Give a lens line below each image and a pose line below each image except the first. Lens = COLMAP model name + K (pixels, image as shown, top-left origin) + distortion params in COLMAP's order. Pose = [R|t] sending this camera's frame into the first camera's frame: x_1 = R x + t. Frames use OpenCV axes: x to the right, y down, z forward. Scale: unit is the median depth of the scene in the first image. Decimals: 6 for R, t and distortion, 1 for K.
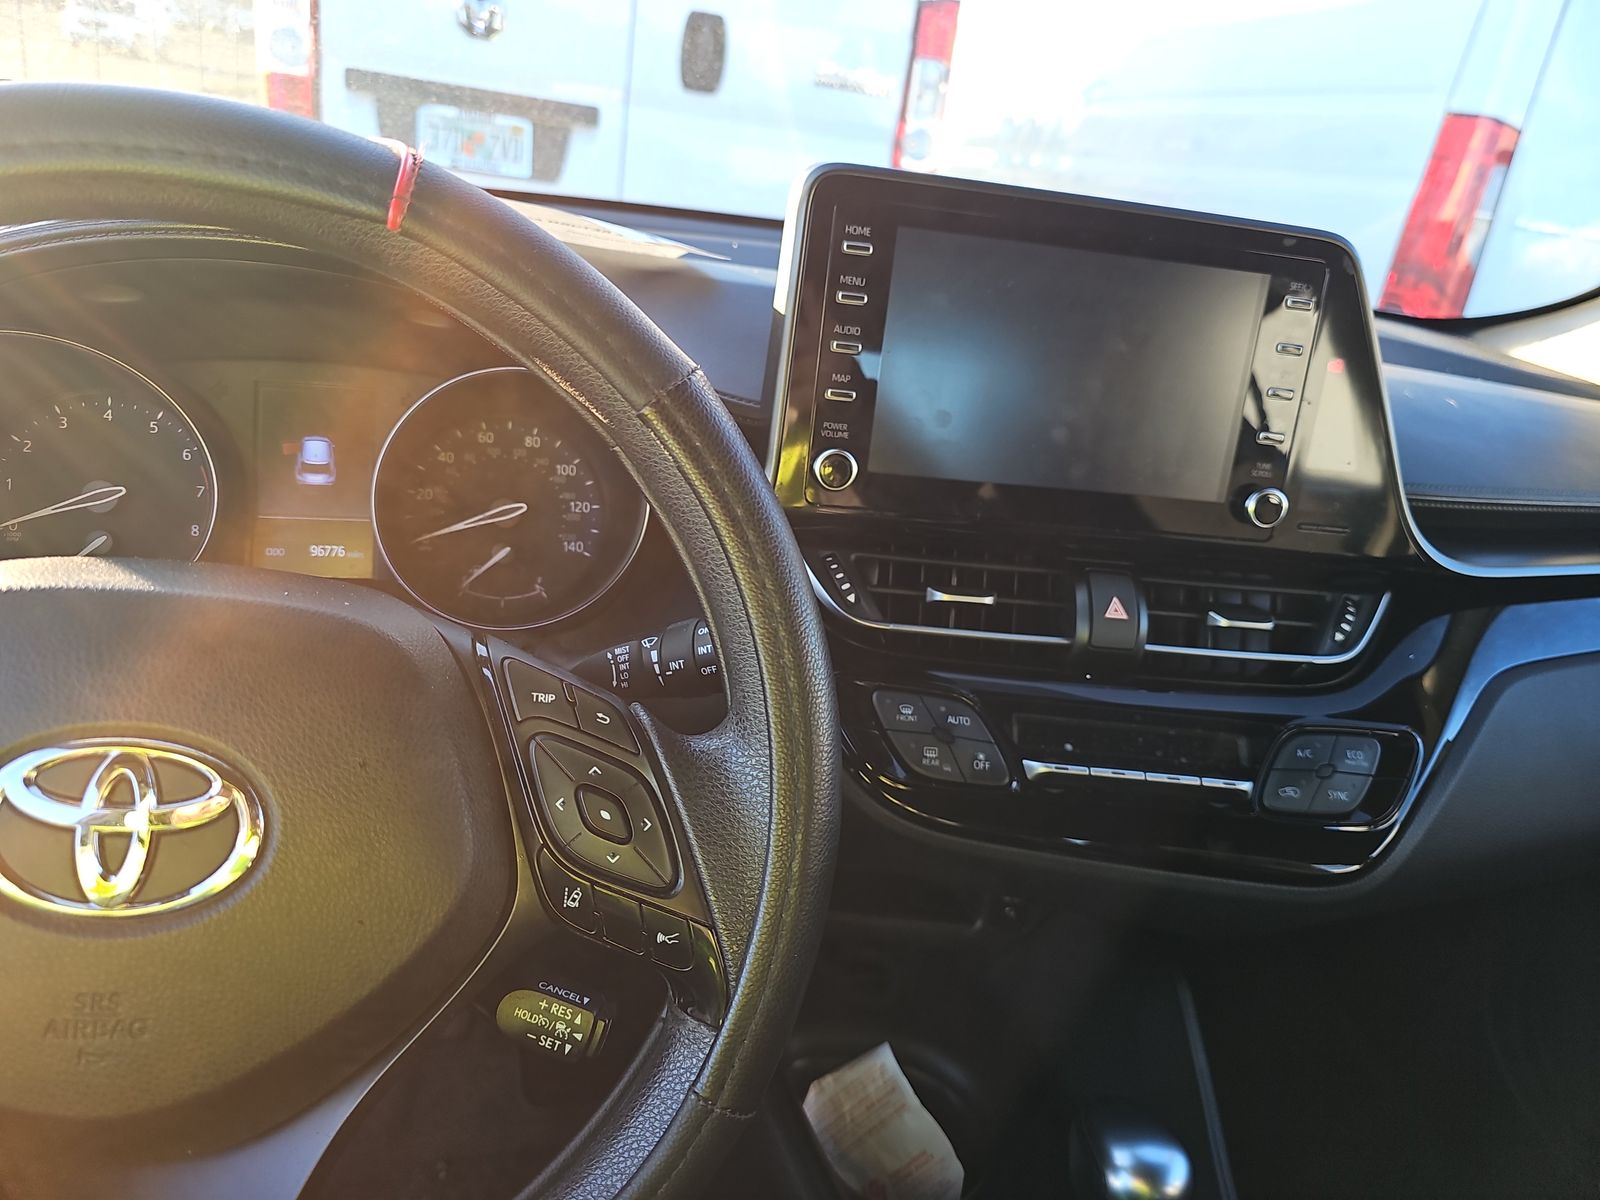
lens RADIAL K [[1055.0, 0, 805.2], [0, 1055.0, 597.7], [0, 0, 1]] dist [0.000911, -0.011061]
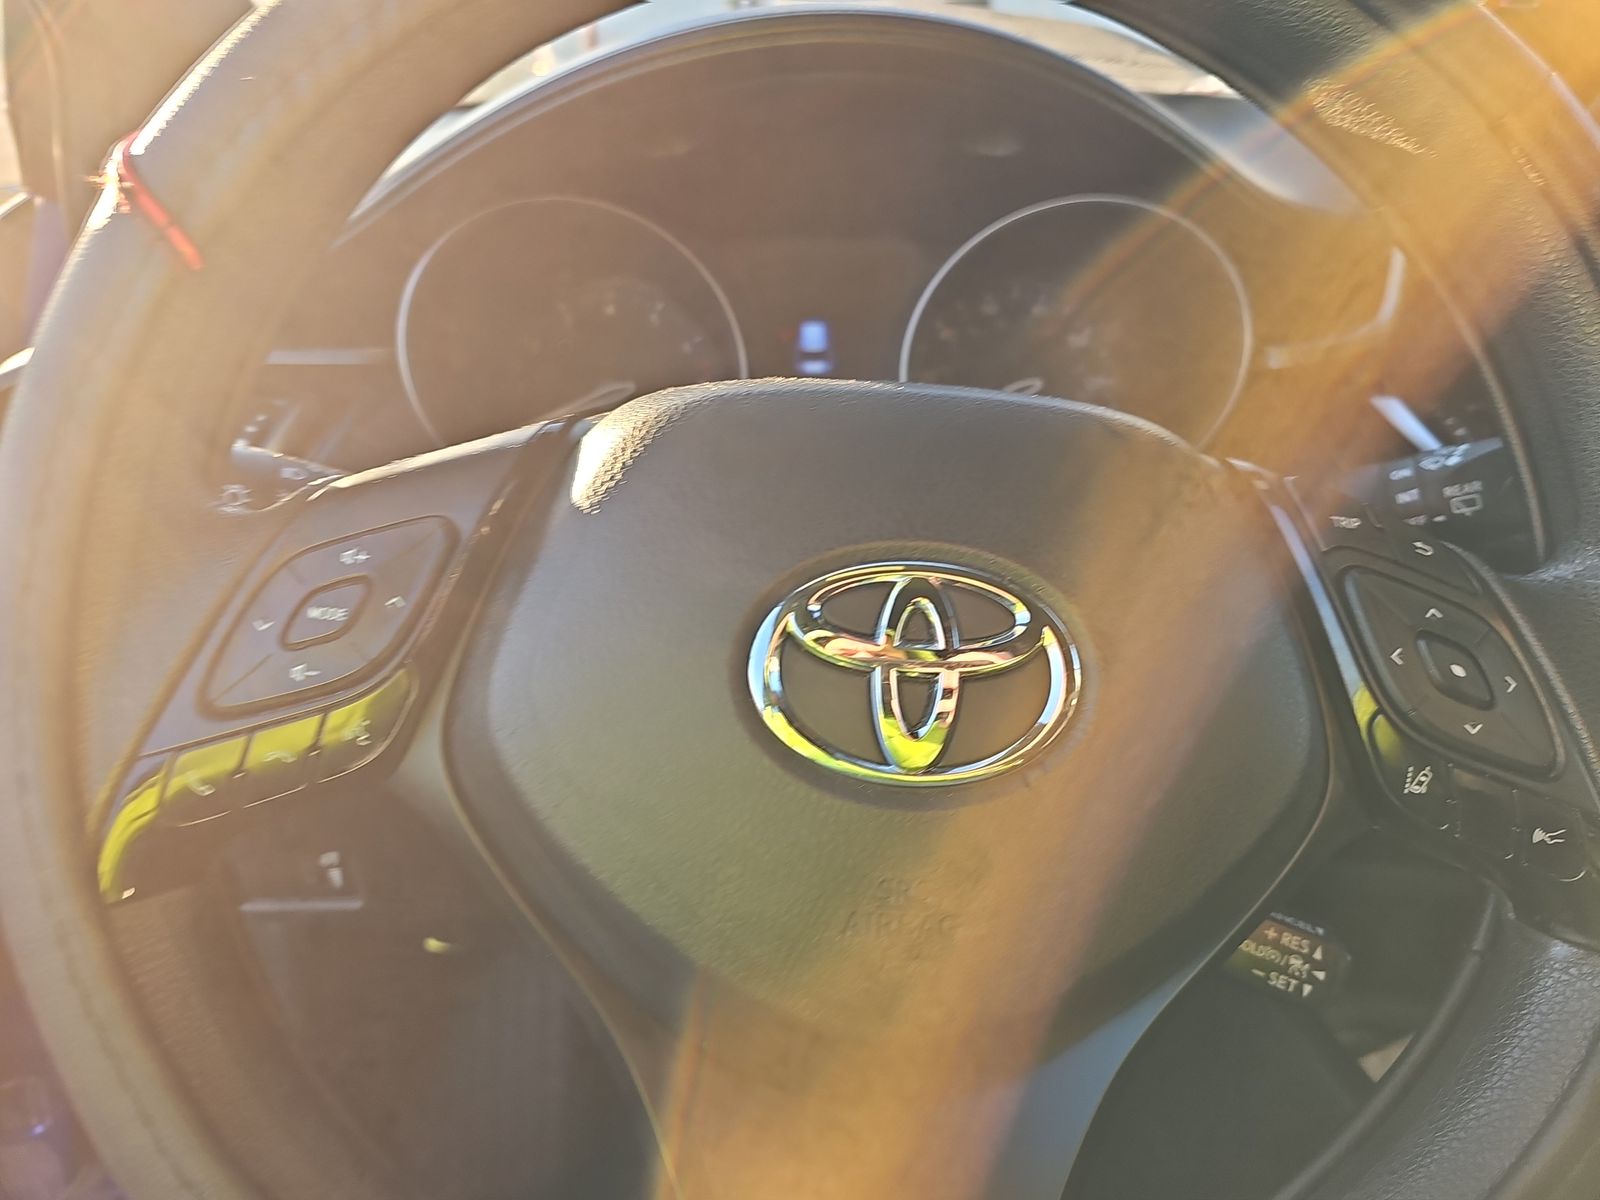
lens RADIAL K [[1055.0, 0, 790.9], [0, 1055.0, 599.5], [0, 0, 1]] dist [0.000911, -0.011061]
pose [[0.978715, -0.037433, -0.201781, -0.433126], [0.039085, 0.999227, 0.004208, 0.116246], [0.201467, -0.012005, 0.979422, 0.150838]]
